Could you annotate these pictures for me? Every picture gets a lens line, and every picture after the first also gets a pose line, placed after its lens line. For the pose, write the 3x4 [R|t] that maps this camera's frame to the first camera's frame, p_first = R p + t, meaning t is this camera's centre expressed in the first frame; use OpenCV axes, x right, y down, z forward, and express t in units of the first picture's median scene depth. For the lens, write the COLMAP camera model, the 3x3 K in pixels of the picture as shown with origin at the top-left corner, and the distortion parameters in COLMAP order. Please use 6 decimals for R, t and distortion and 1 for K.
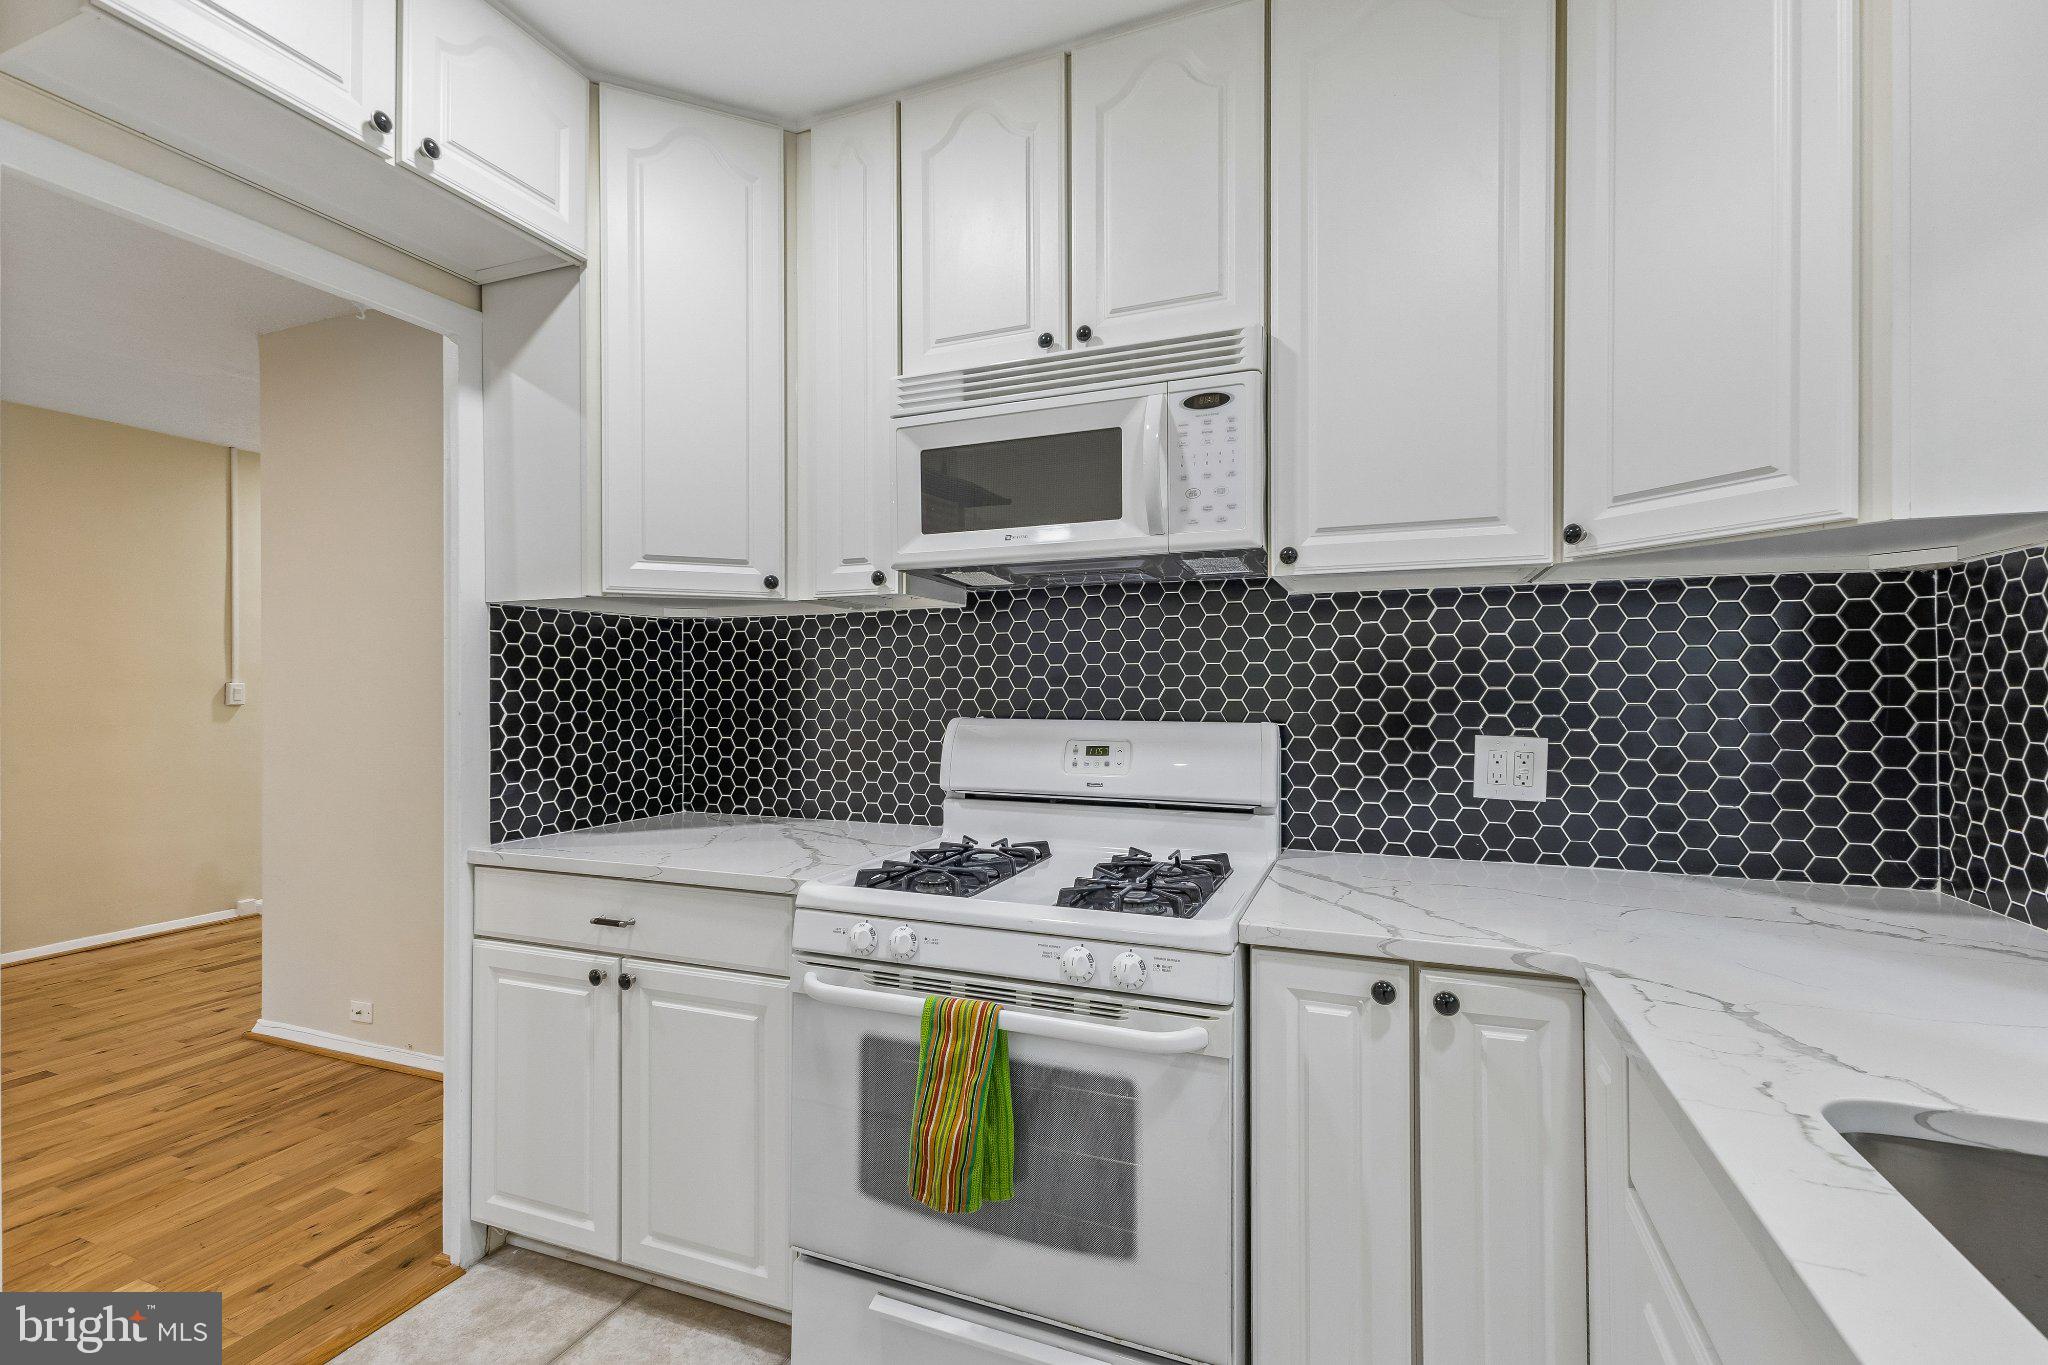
lens RADIAL K [[888.9, 0, 1039.6], [0, 888.9, 683.8], [0, 0, 1]] dist [0.011425, -0.003642]
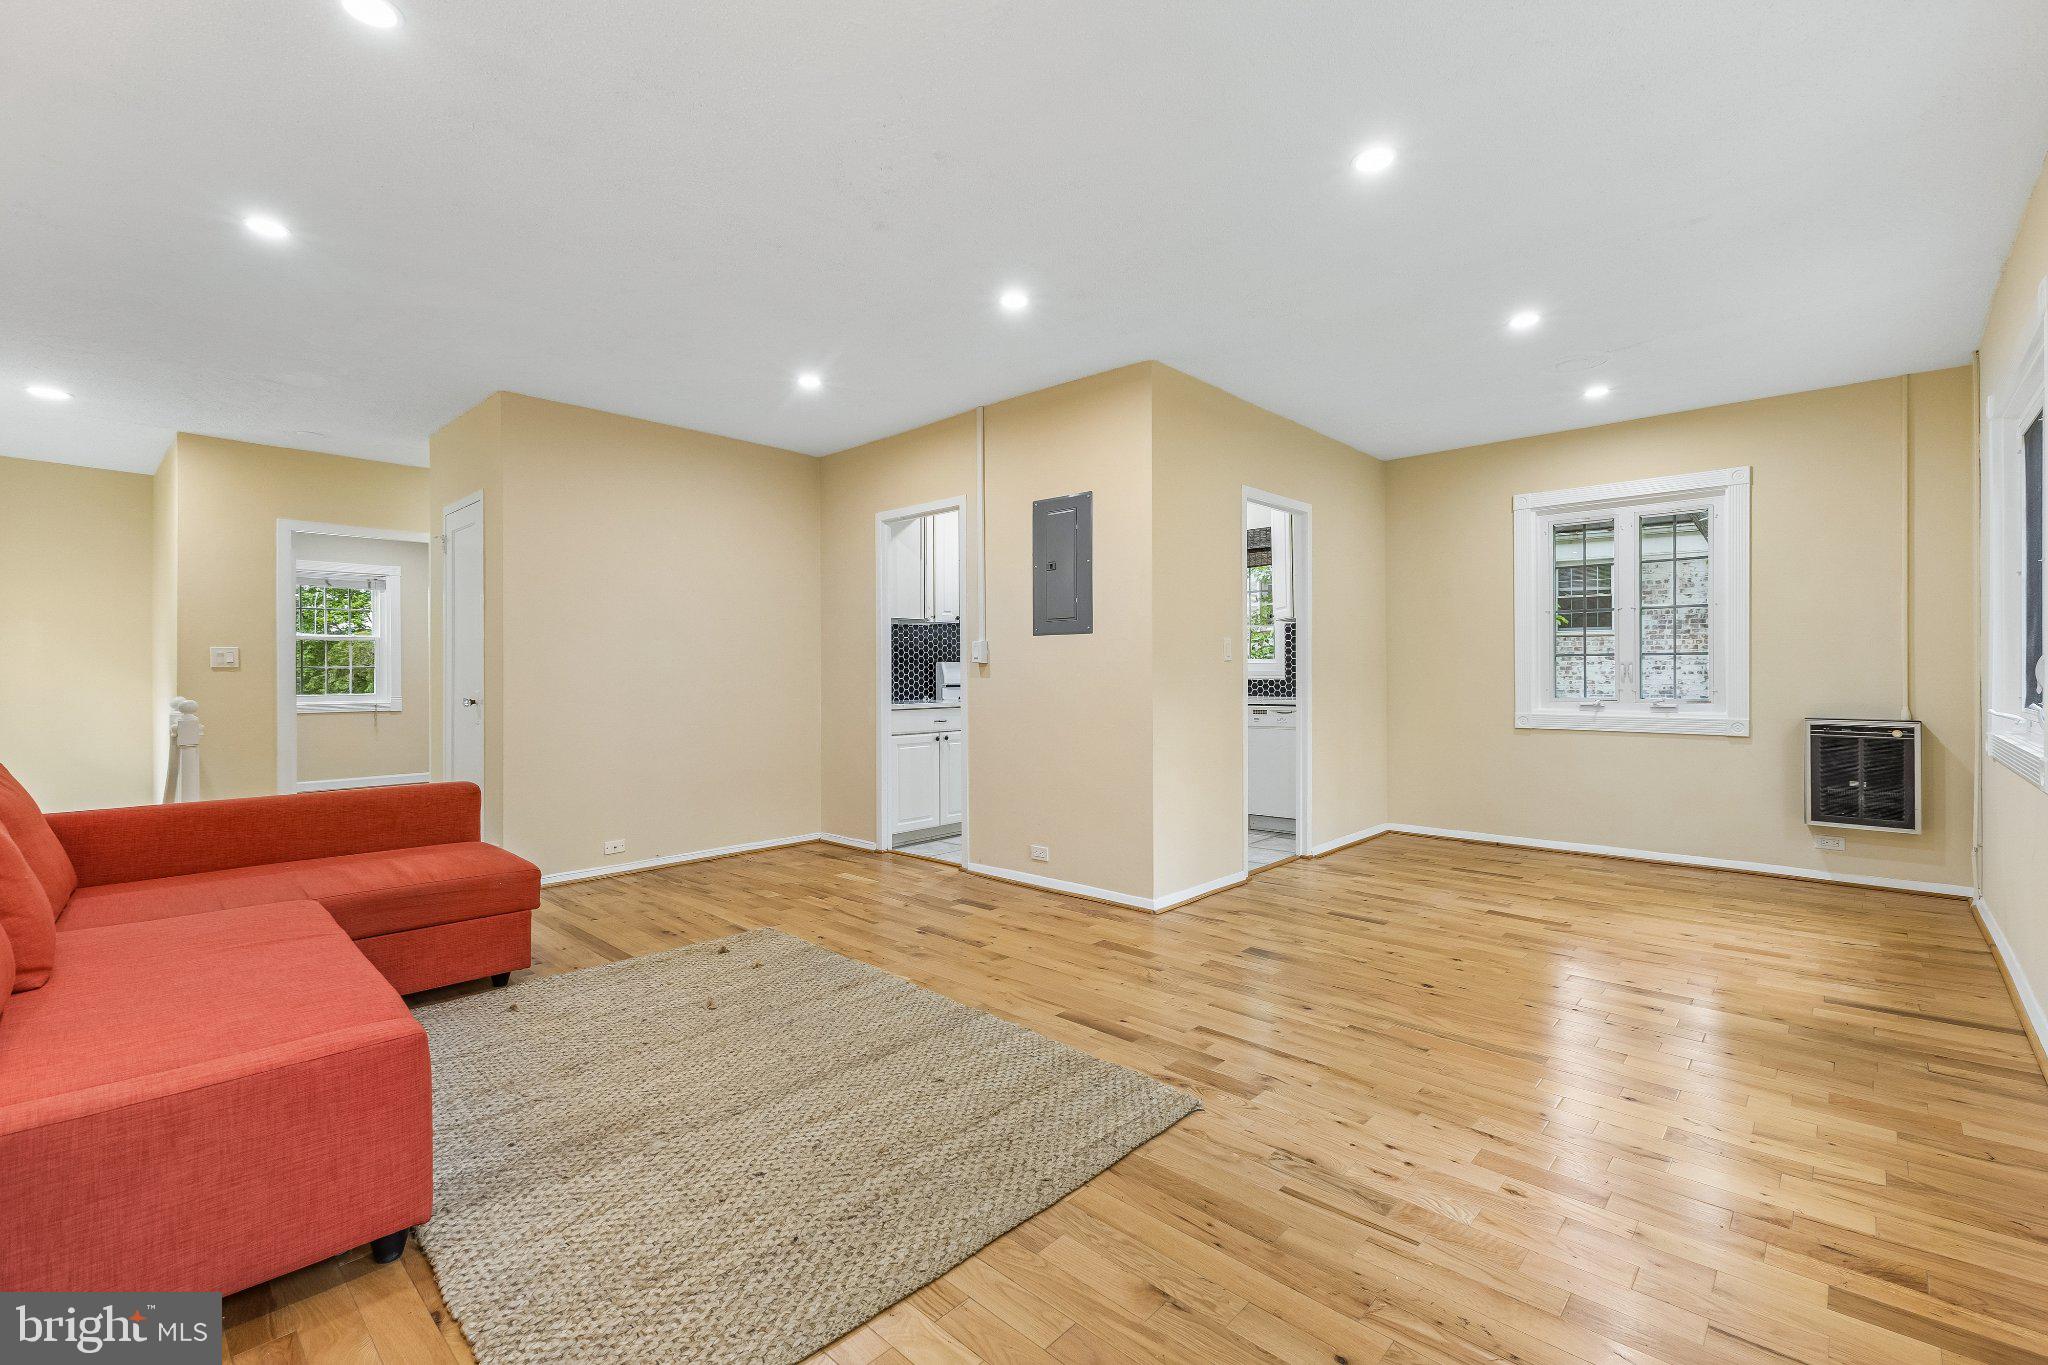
lens RADIAL K [[888.9, 0, 1014.8], [0, 888.9, 672.2], [0, 0, 1]] dist [0.011425, -0.003642]
pose [[0.368350, 0.001423, 0.929686, -3.441785], [0.001158, 0.999997, -0.001989, 0.095168], [-0.929686, 0.001810, 0.368347, -0.450227]]
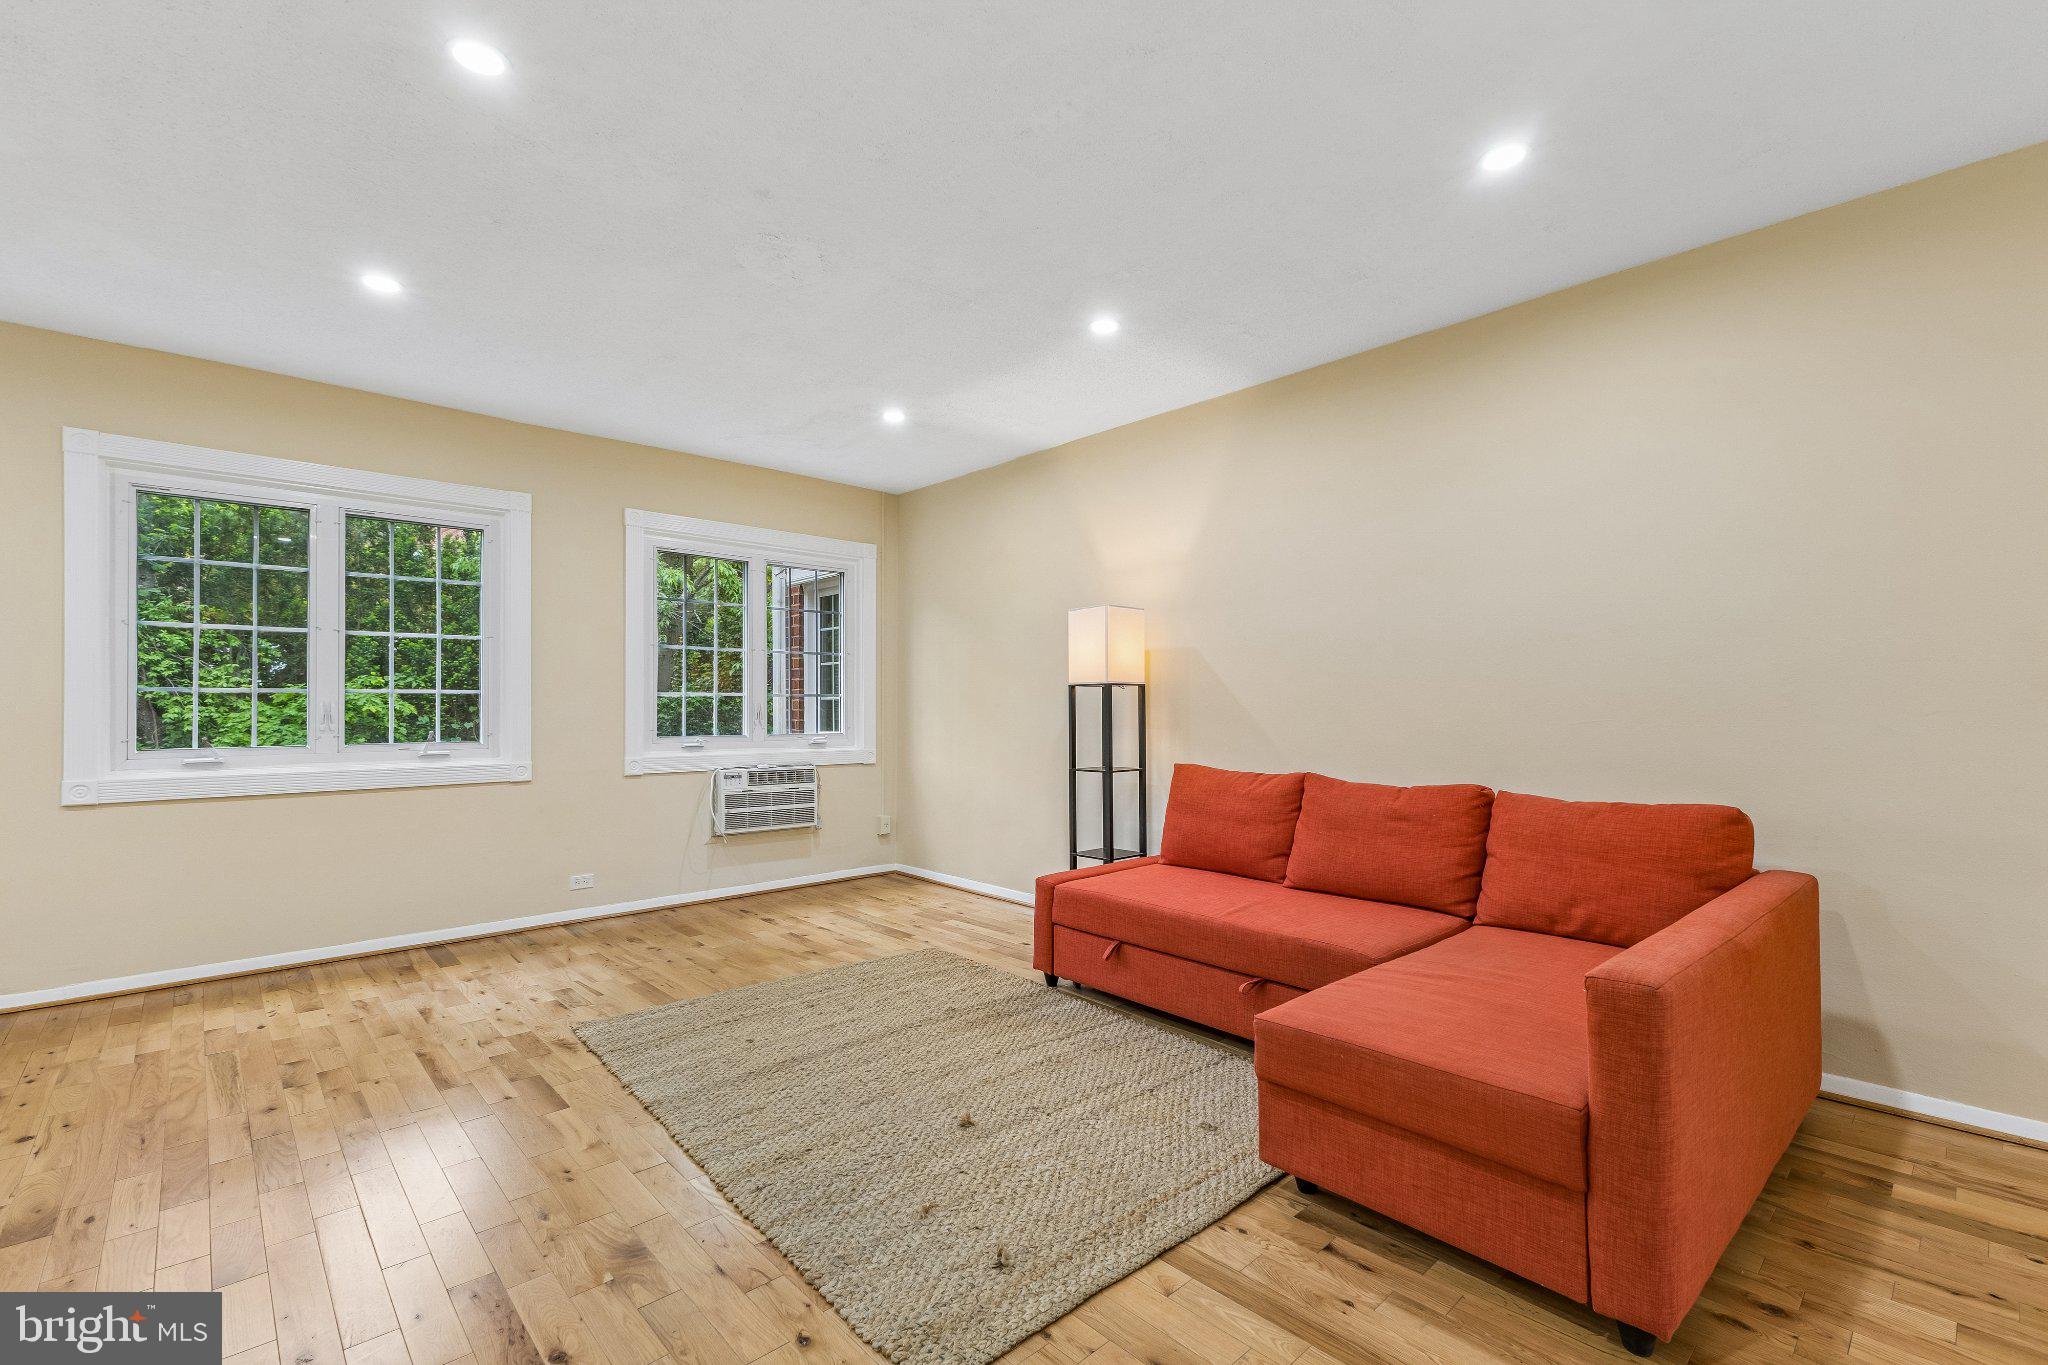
lens RADIAL K [[888.9, 0, 1020.6], [0, 888.9, 701.3], [0, 0, 1]] dist [0.011425, -0.003642]
pose [[-0.429264, -0.002630, -0.903175, -0.918128], [0.004937, 0.999974, -0.005258, 0.084088], [0.903166, -0.006717, -0.429240, 1.347328]]
